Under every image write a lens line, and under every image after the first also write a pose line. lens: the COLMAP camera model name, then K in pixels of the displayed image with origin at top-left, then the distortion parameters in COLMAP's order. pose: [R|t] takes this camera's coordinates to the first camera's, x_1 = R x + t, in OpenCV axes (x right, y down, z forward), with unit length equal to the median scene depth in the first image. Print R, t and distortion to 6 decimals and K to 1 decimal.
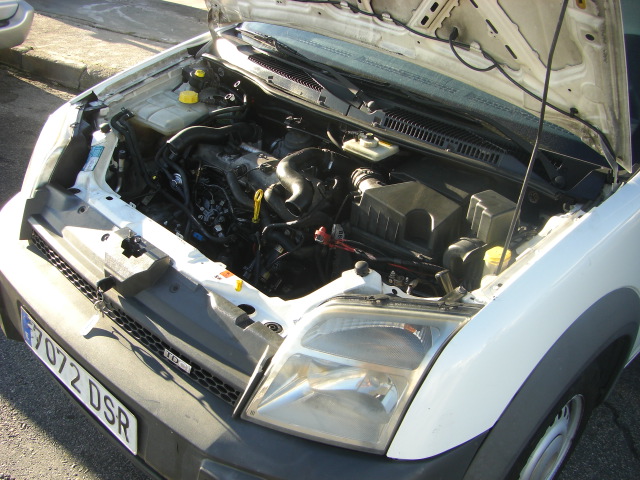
lens RADIAL K [[715.8, 0, 319.5], [0, 715.8, 244.5], [0, 0, 1]] dist [-0.149912, 0.000000]
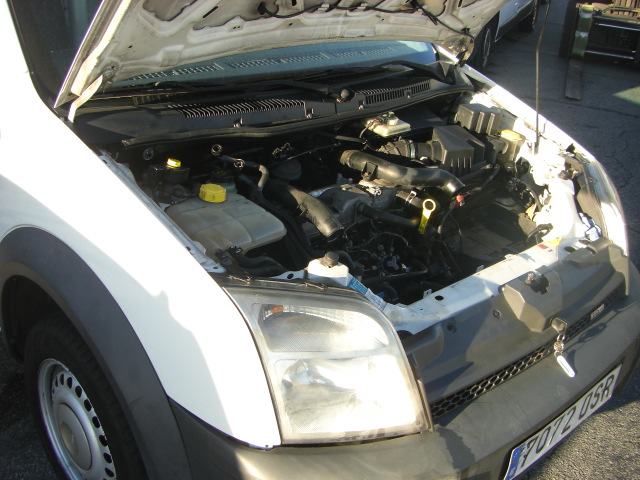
lens RADIAL K [[715.8, 0, 315.6], [0, 715.8, 238.1], [0, 0, 1]] dist [-0.149912, 0.000000]
pose [[0.084640, -0.539053, 0.838008, -0.980003], [0.386486, 0.792944, 0.471030, -0.575939], [-0.918403, 0.284010, 0.275451, 0.887098]]
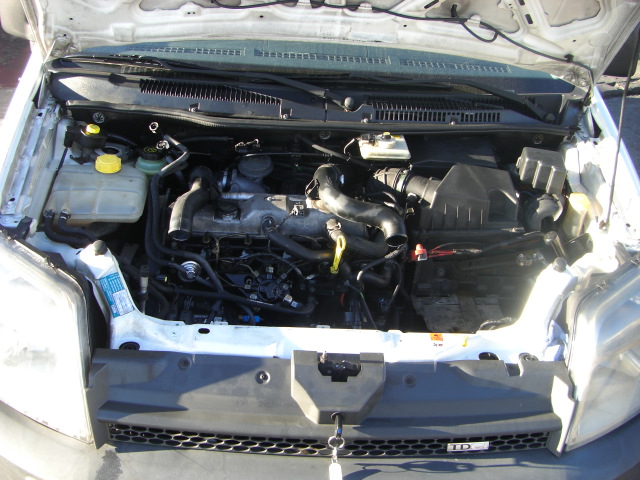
lens RADIAL K [[715.8, 0, 319.0], [0, 715.8, 241.0], [0, 0, 1]] dist [-0.149912, 0.000000]
pose [[0.702389, -0.420510, 0.574301, -0.606808], [0.344001, 0.906896, 0.243315, -0.293765], [-0.623148, 0.026658, 0.781650, 0.336867]]
